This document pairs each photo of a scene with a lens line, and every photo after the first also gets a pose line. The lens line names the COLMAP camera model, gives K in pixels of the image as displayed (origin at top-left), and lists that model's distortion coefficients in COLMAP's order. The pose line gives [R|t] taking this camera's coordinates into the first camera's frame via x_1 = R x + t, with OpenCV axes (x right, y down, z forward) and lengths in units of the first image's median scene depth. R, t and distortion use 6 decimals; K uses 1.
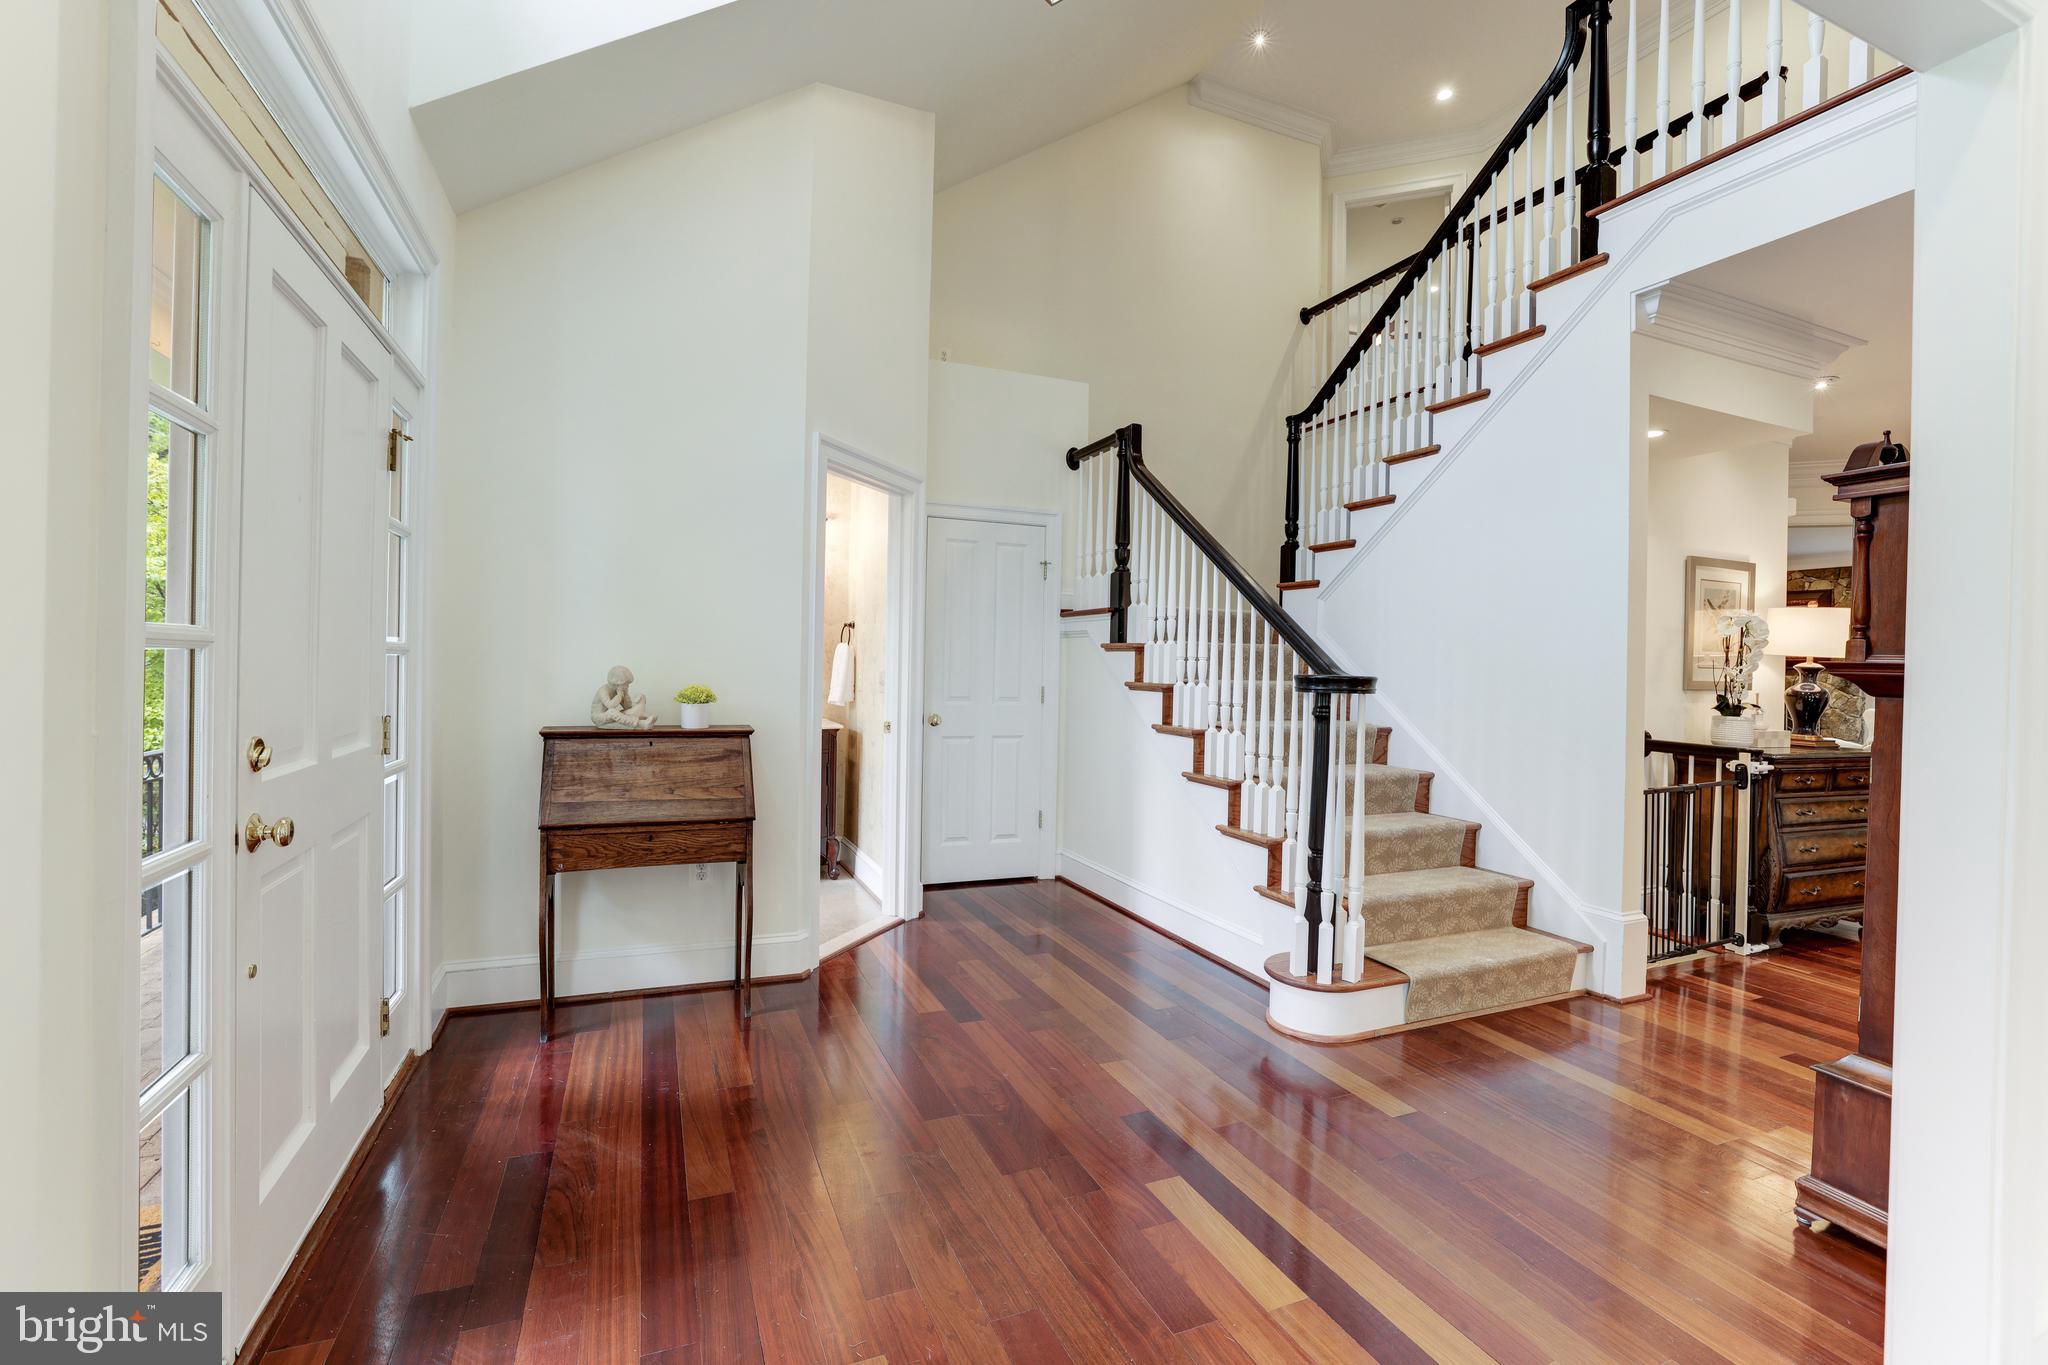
lens RADIAL K [[884.6, 0, 1015.7], [0, 884.6, 670.4], [0, 0, 1]] dist [-0.051102, 0.018263]
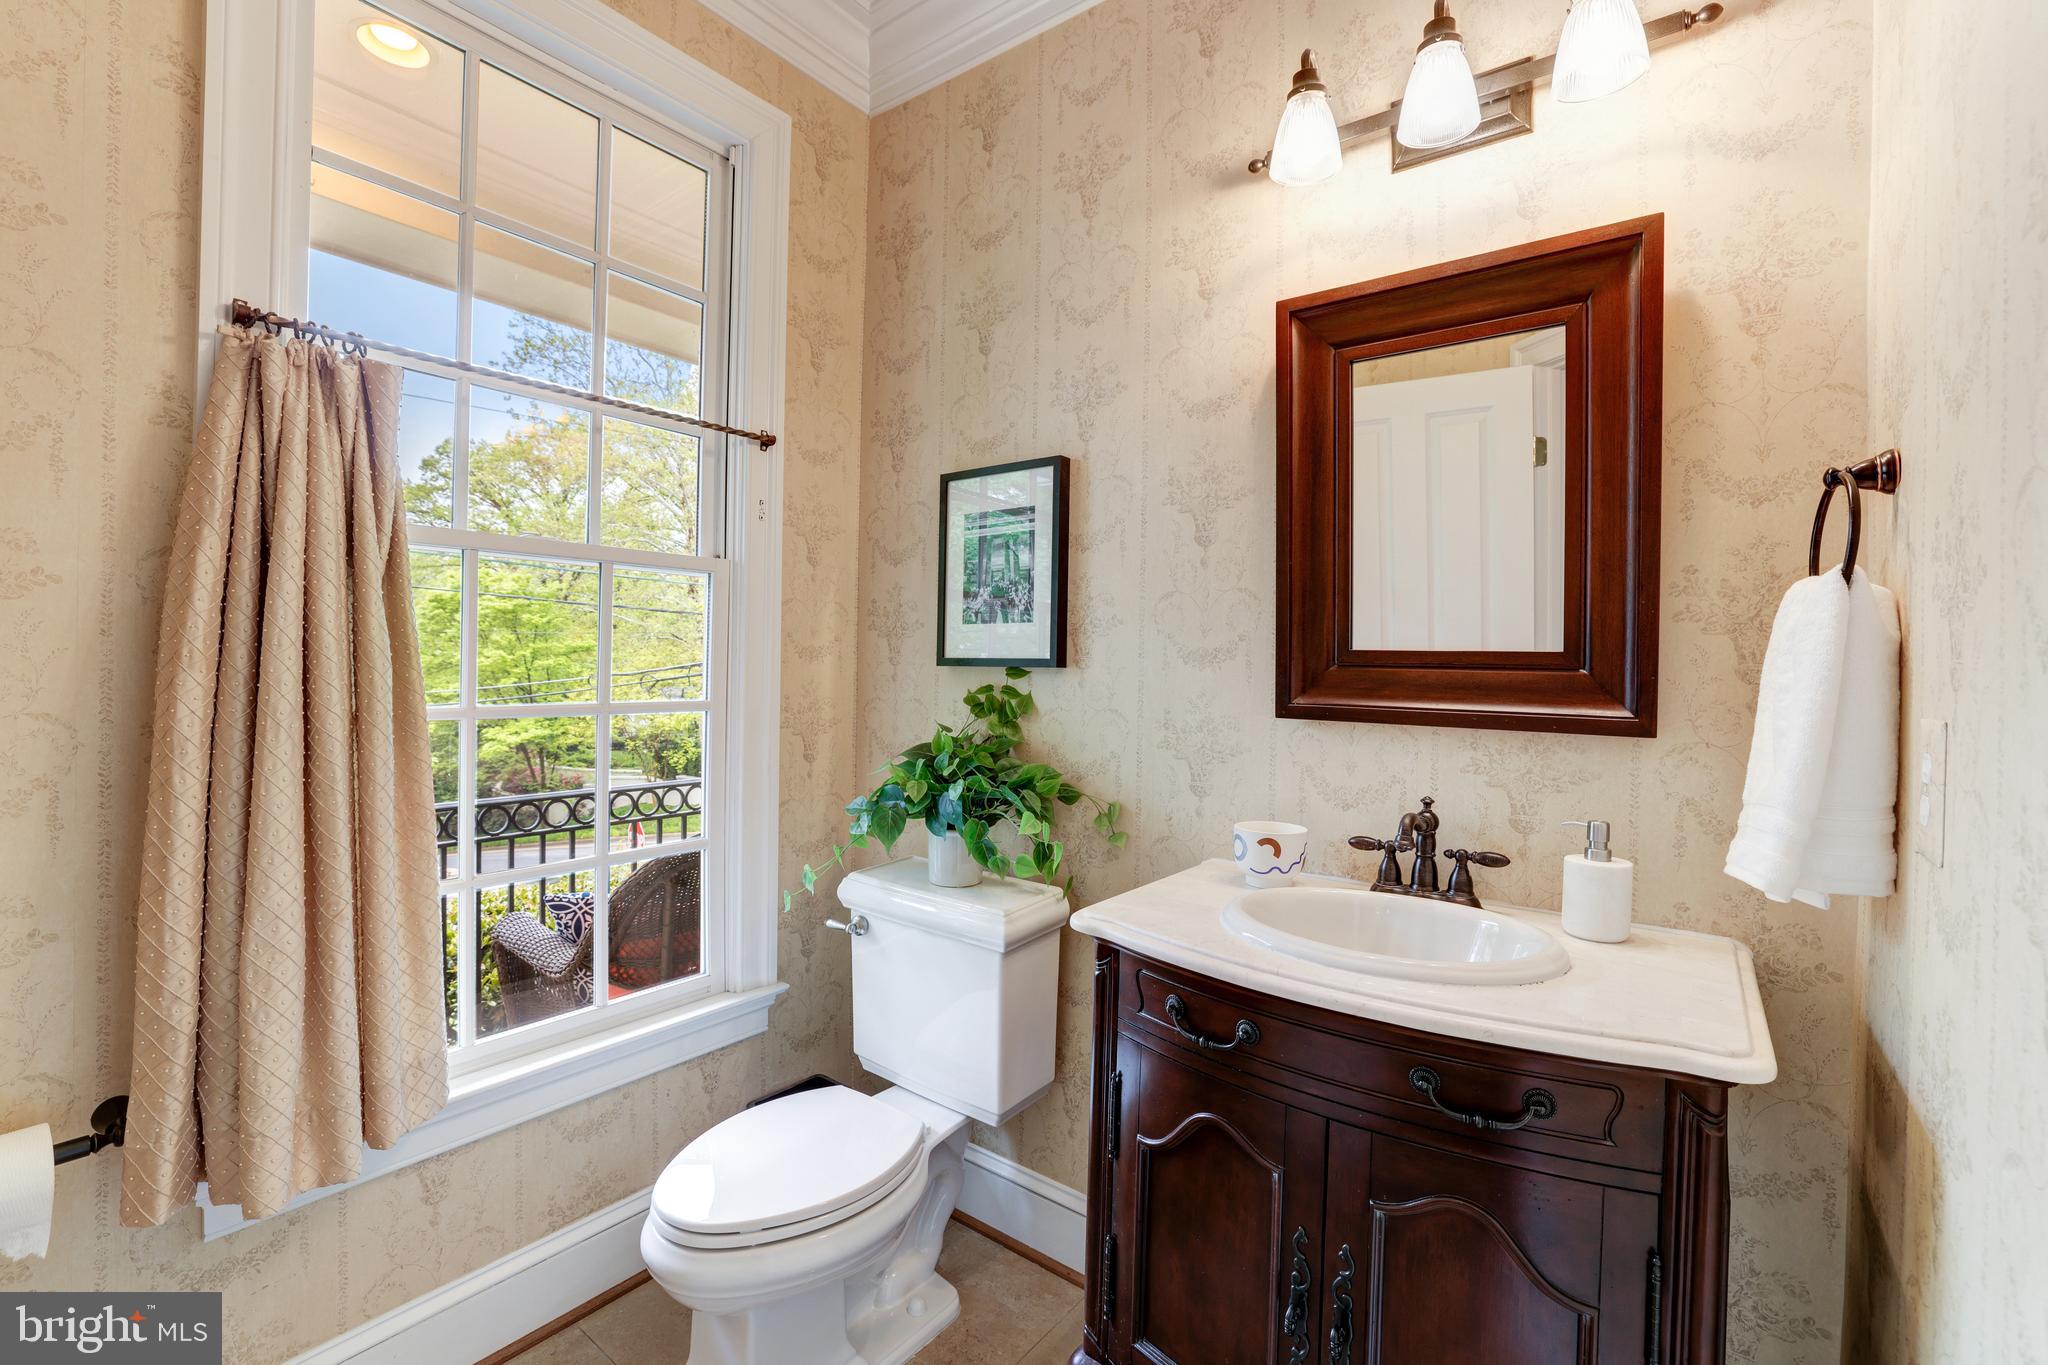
lens RADIAL K [[884.6, 0, 1015.7], [0, 884.6, 670.4], [0, 0, 1]] dist [-0.051102, 0.018263]
pose [[0.499490, -0.009019, -0.866272, -0.119620], [-0.006198, 0.999883, -0.013983, -0.006135], [0.866297, 0.012353, 0.499376, 0.747130]]
